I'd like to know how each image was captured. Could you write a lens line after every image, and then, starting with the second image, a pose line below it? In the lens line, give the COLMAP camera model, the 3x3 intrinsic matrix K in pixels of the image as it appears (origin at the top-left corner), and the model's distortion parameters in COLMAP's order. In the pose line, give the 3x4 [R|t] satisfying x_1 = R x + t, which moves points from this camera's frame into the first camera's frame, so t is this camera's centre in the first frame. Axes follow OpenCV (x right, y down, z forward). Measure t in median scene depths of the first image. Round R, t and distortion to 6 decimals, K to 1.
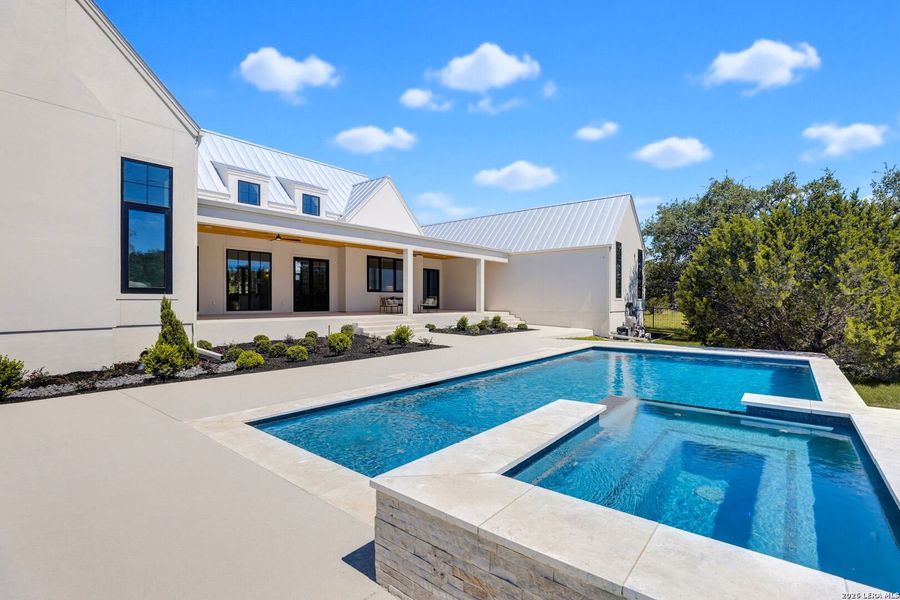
lens RADIAL K [[413.6, 0, 458.3], [0, 413.6, 302.1], [0, 0, 1]] dist [-0.025589, 0.002921]
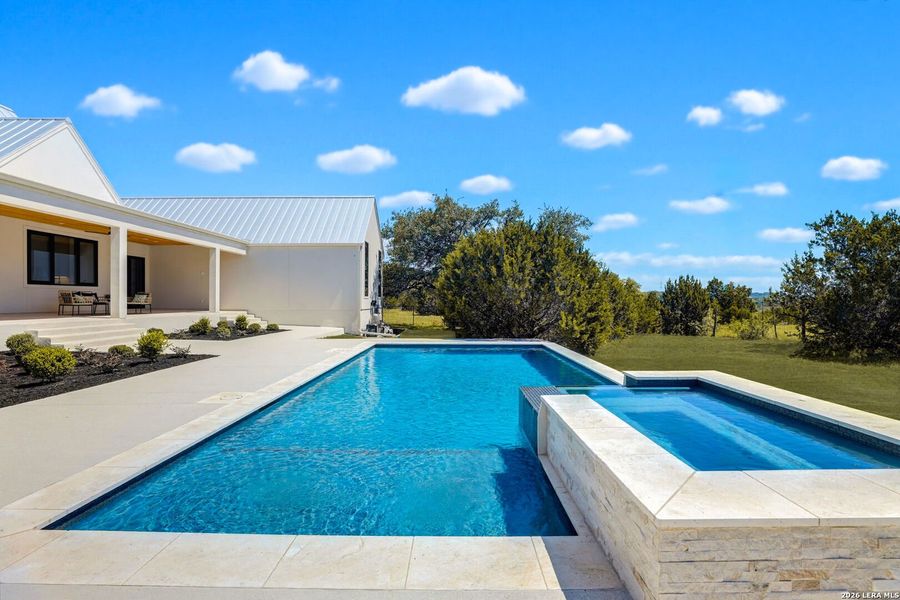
lens RADIAL K [[413.6, 0, 452.7], [0, 413.6, 299.1], [0, 0, 1]] dist [-0.025589, 0.002921]
pose [[0.780040, 0.003502, 0.625720, -0.098210], [-0.002052, 0.999993, -0.003039, -0.000146], [-0.625726, 0.001086, 0.780042, 0.058683]]
